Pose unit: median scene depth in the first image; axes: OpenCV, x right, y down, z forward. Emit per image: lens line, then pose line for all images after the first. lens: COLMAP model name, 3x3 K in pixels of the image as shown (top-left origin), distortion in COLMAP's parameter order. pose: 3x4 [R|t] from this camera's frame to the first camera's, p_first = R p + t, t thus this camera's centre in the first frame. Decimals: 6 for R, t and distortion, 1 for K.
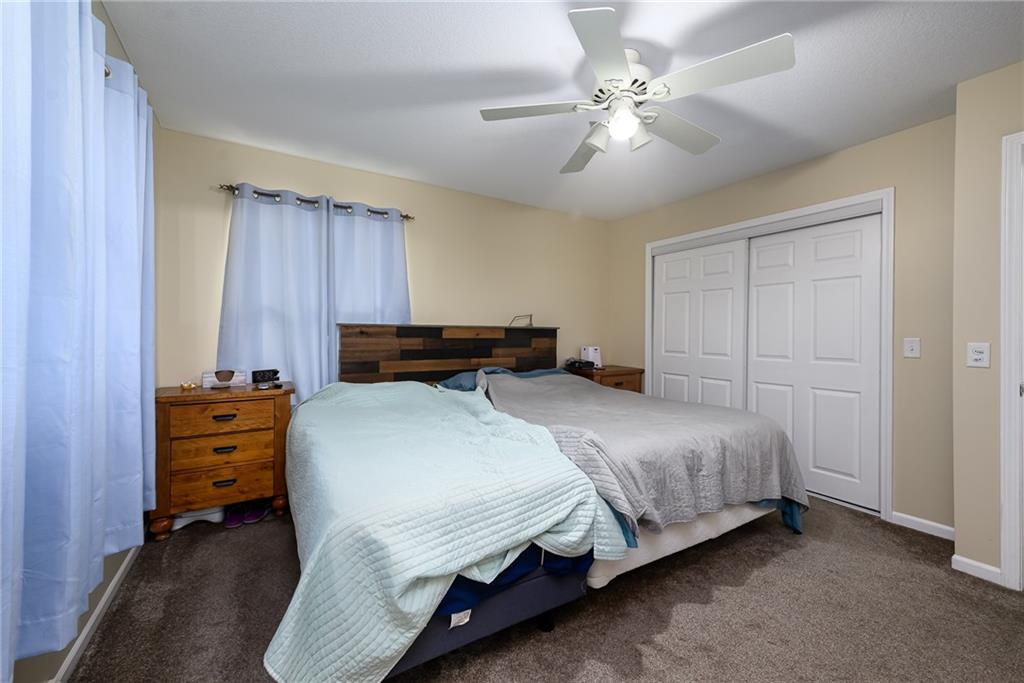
lens RADIAL K [[401.3, 0, 519.1], [0, 401.3, 335.0], [0, 0, 1]] dist [0.009161, -0.000180]
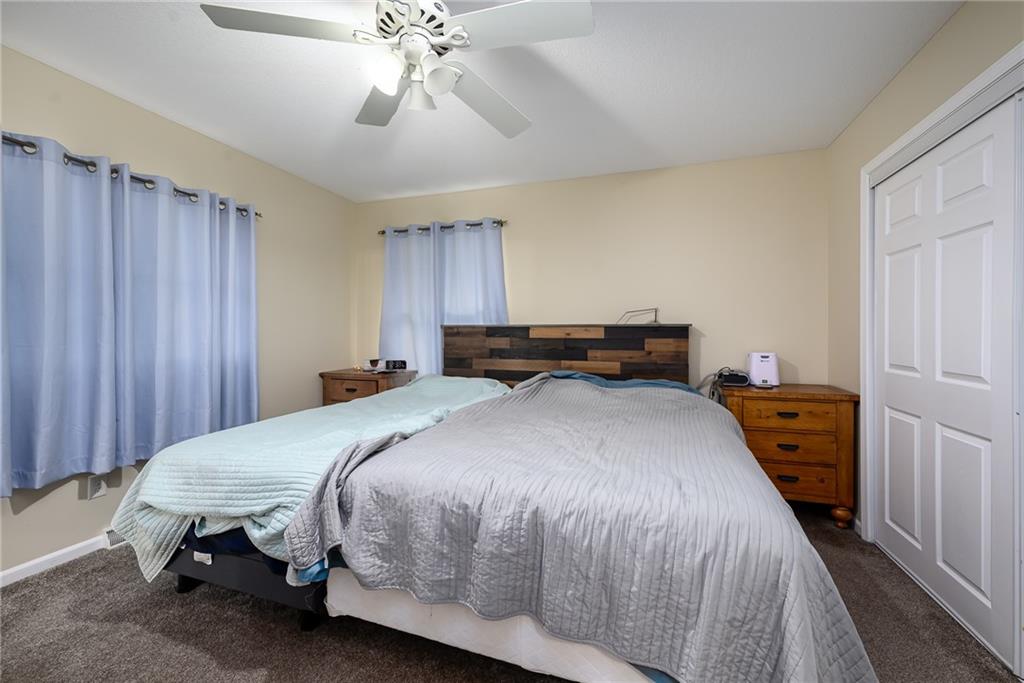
lens RADIAL K [[401.3, 0, 508.2], [0, 401.3, 334.3], [0, 0, 1]] dist [0.009161, -0.000180]
pose [[0.644817, -0.003735, -0.764328, 0.551630], [-0.000962, 0.999983, -0.005698, 0.005150], [0.764336, 0.004409, 0.644803, 0.350578]]
